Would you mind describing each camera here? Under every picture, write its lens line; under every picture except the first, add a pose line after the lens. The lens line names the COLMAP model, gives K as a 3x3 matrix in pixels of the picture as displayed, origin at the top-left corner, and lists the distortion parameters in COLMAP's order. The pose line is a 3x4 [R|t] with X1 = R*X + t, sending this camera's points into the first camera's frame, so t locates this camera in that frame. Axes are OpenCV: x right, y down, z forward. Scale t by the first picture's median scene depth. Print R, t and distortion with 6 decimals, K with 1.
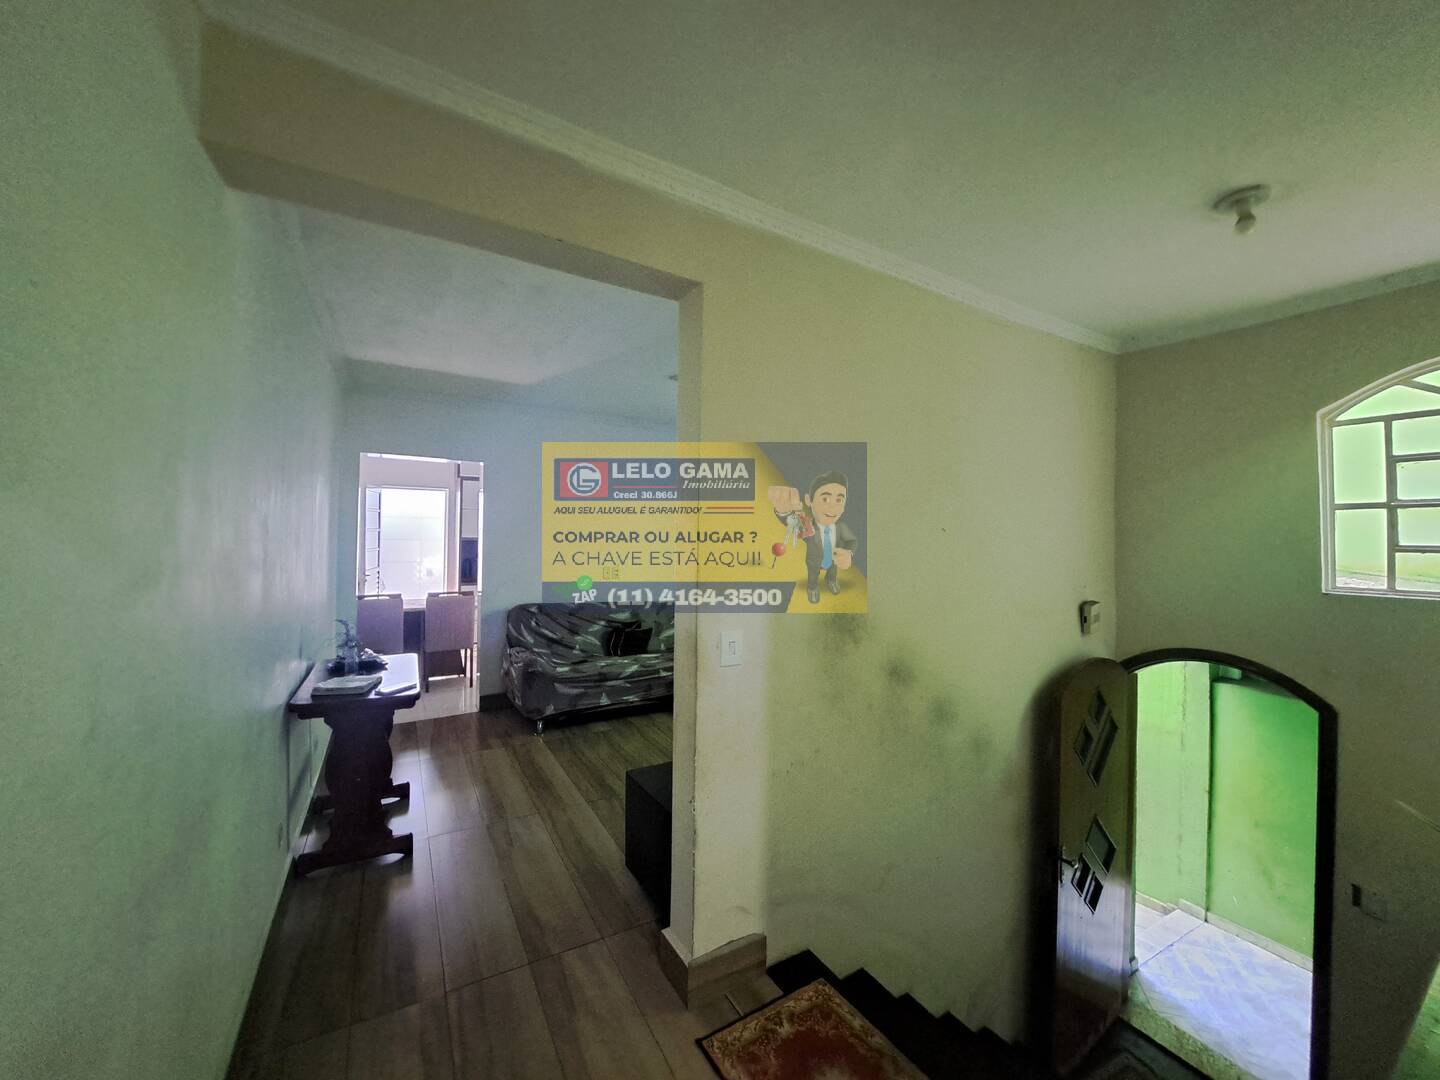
lens RADIAL K [[571.9, 0, 719.5], [0, 571.9, 532.1], [0, 0, 1]] dist [-0.019702, -0.000359]
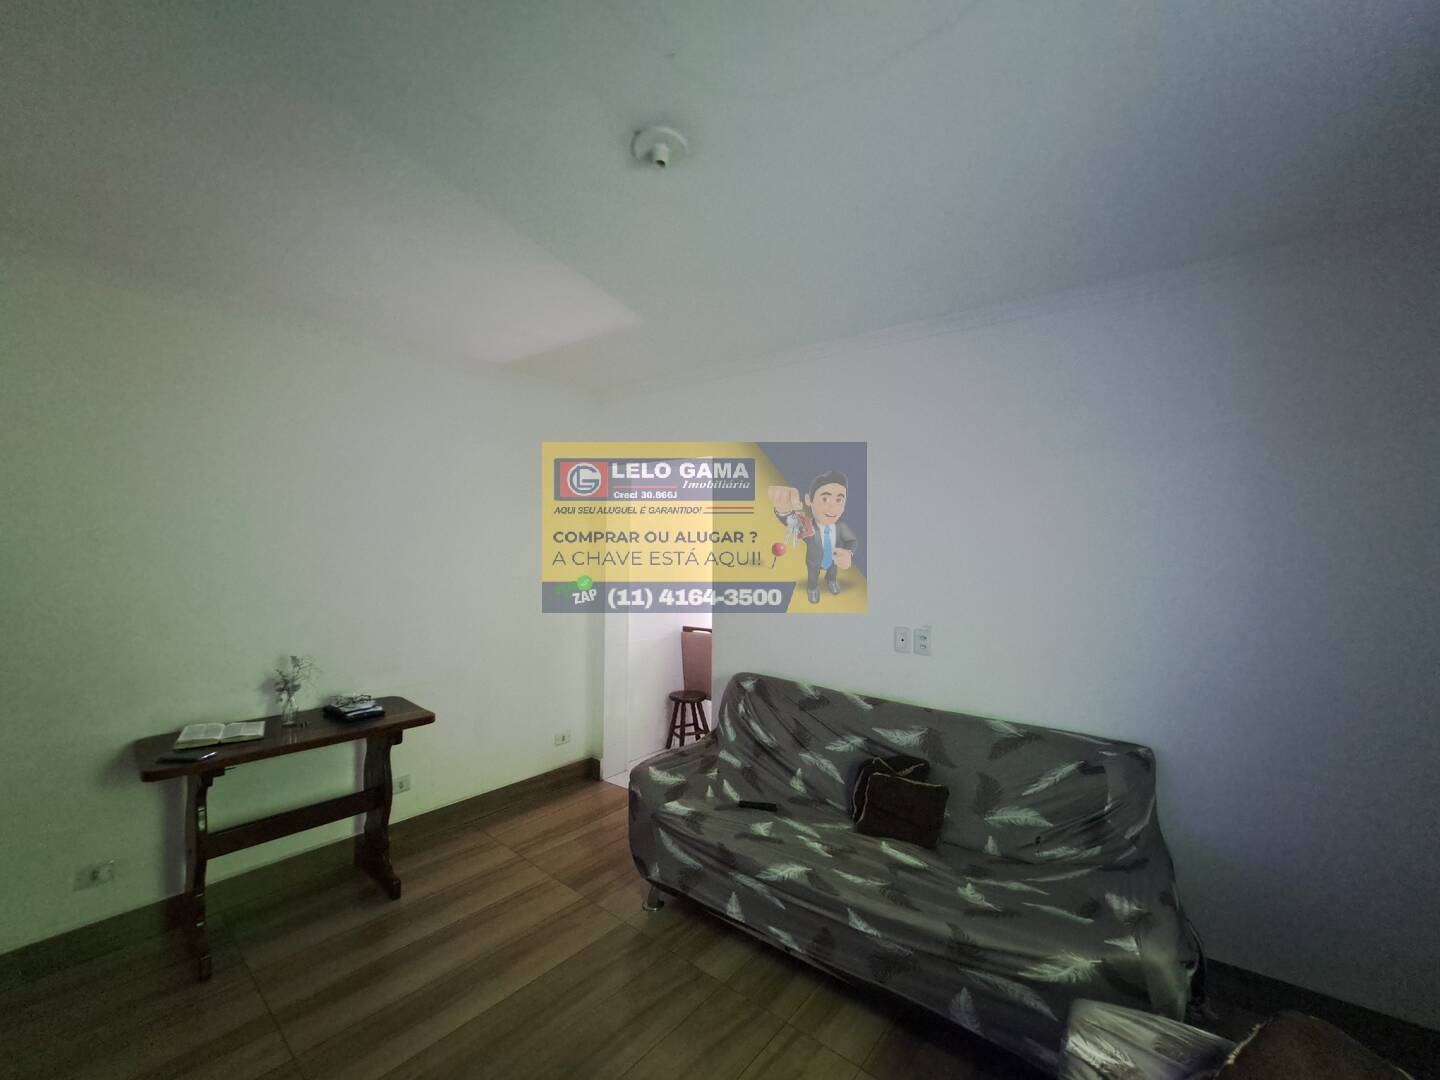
lens RADIAL K [[571.9, 0, 723.1], [0, 571.9, 542.0], [0, 0, 1]] dist [-0.019702, -0.000359]
pose [[0.348635, -0.023000, -0.936976, 0.225177], [0.006795, 0.999735, -0.022013, -0.000595], [0.937234, 0.001307, 0.348699, 0.759071]]
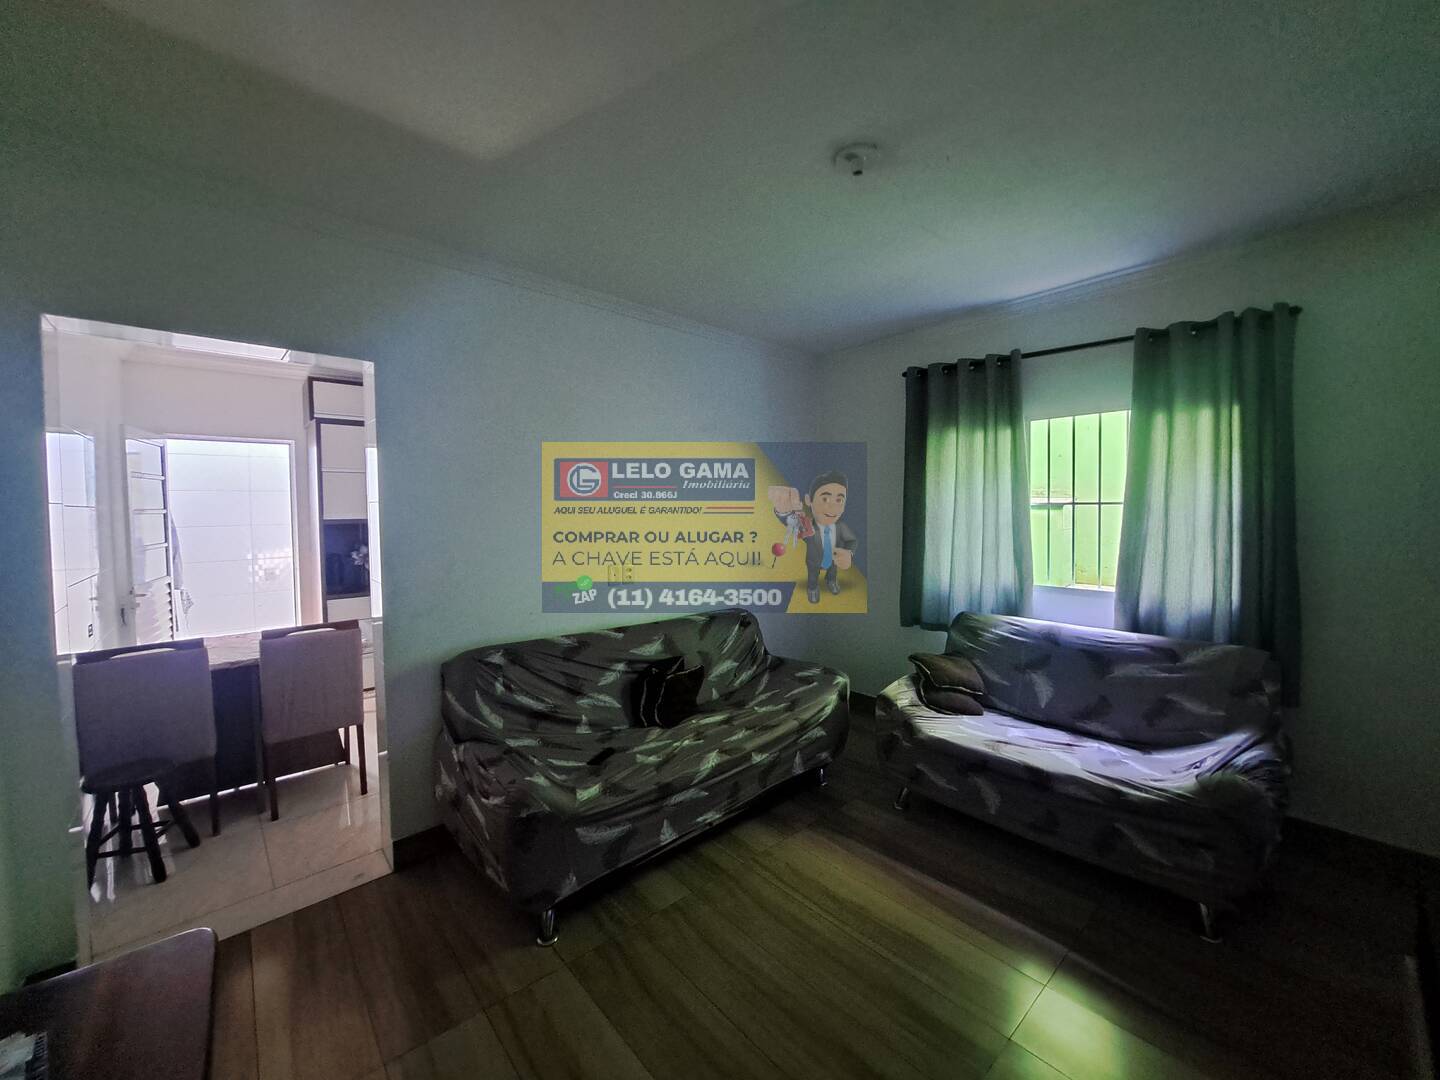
lens RADIAL K [[571.9, 0, 714.3], [0, 571.9, 532.4], [0, 0, 1]] dist [-0.019702, -0.000359]
pose [[0.981551, -0.035708, 0.187836, -0.225592], [0.025963, 0.998199, 0.054085, 0.002372], [-0.189429, -0.048211, 0.980710, 0.471271]]
